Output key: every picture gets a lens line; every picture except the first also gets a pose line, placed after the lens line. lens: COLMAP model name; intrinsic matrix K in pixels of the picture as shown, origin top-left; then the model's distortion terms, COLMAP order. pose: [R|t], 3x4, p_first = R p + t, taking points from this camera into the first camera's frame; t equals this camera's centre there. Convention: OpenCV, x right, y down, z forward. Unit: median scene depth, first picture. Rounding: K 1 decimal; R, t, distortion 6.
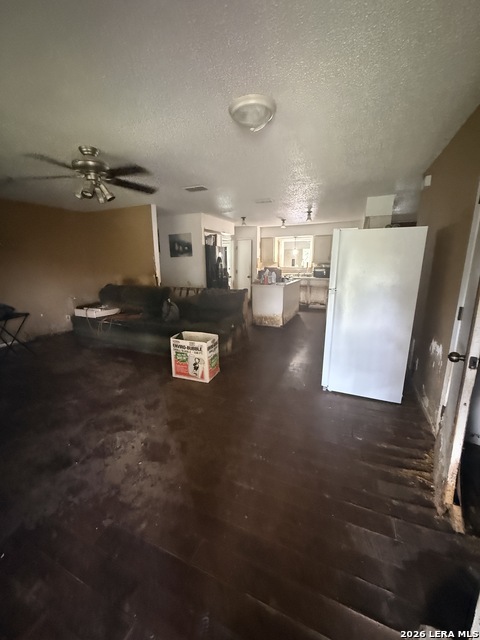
lens RADIAL K [[256.9, 0, 240.0], [0, 256.9, 320.0], [0, 0, 1]] dist [0.003125, -0.000304]
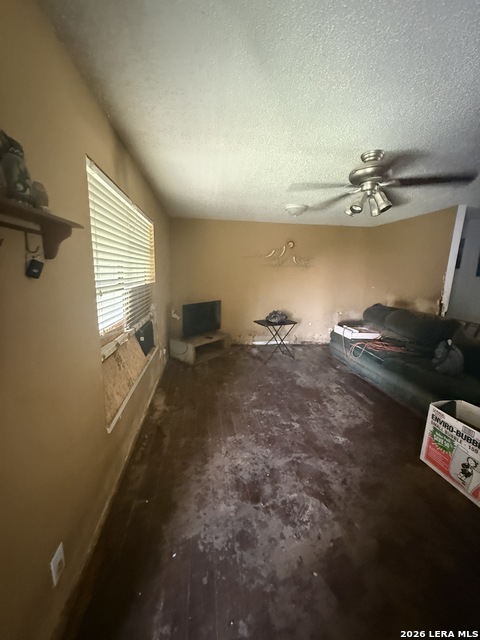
lens RADIAL K [[256.9, 0, 238.6], [0, 256.9, 319.5], [0, 0, 1]] dist [0.003125, -0.000304]
pose [[0.529421, 0.178789, -0.829305, -0.021187], [-0.216222, 0.973694, 0.071883, -0.081528], [0.820342, 0.141258, 0.554153, 0.197038]]
